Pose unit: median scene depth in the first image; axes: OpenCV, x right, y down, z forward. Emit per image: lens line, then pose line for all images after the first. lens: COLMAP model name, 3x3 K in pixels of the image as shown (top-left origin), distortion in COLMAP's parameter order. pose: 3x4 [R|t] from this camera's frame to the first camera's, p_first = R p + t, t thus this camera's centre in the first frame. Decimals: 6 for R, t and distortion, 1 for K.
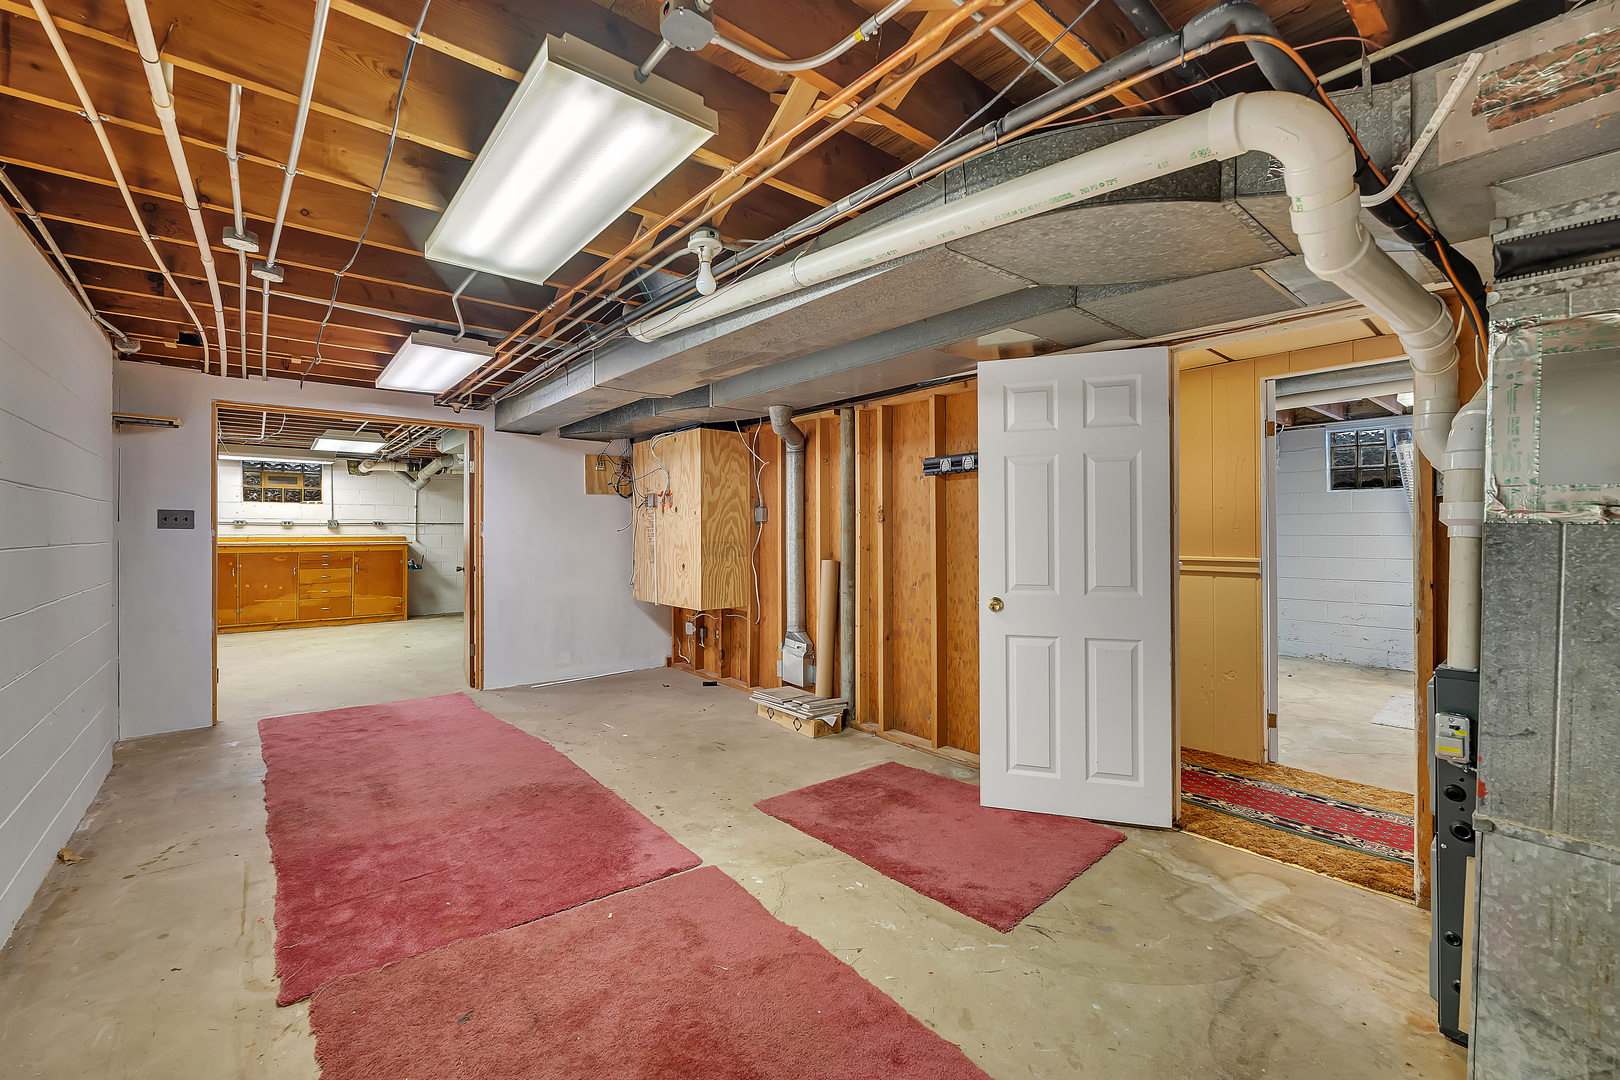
lens RADIAL K [[671.9, 0, 813.0], [0, 671.9, 527.4], [0, 0, 1]] dist [0.001145, -0.010461]
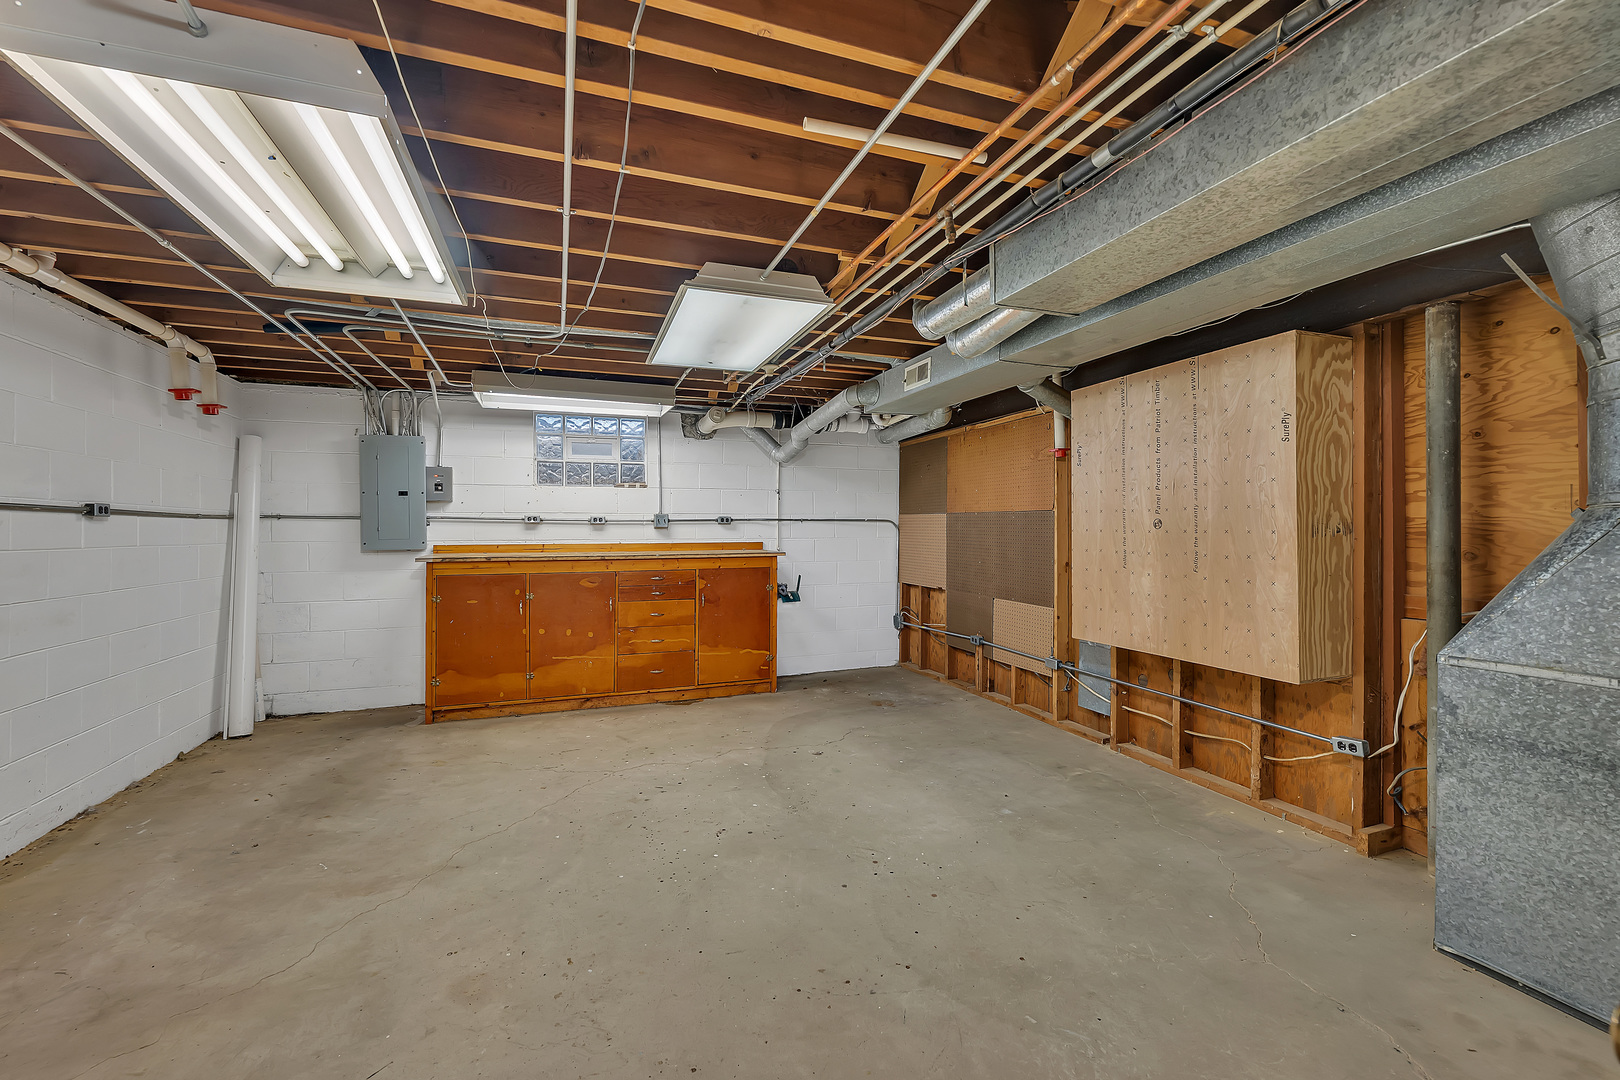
lens RADIAL K [[664.8, 0, 806.4], [0, 664.8, 526.6], [0, 0, 1]] dist [0.000927, 0.000163]
pose [[0.943290, -0.002410, -0.331962, -0.398884], [0.003614, 0.999989, 0.003009, -0.001356], [0.331951, -0.004038, 0.943288, 0.486088]]
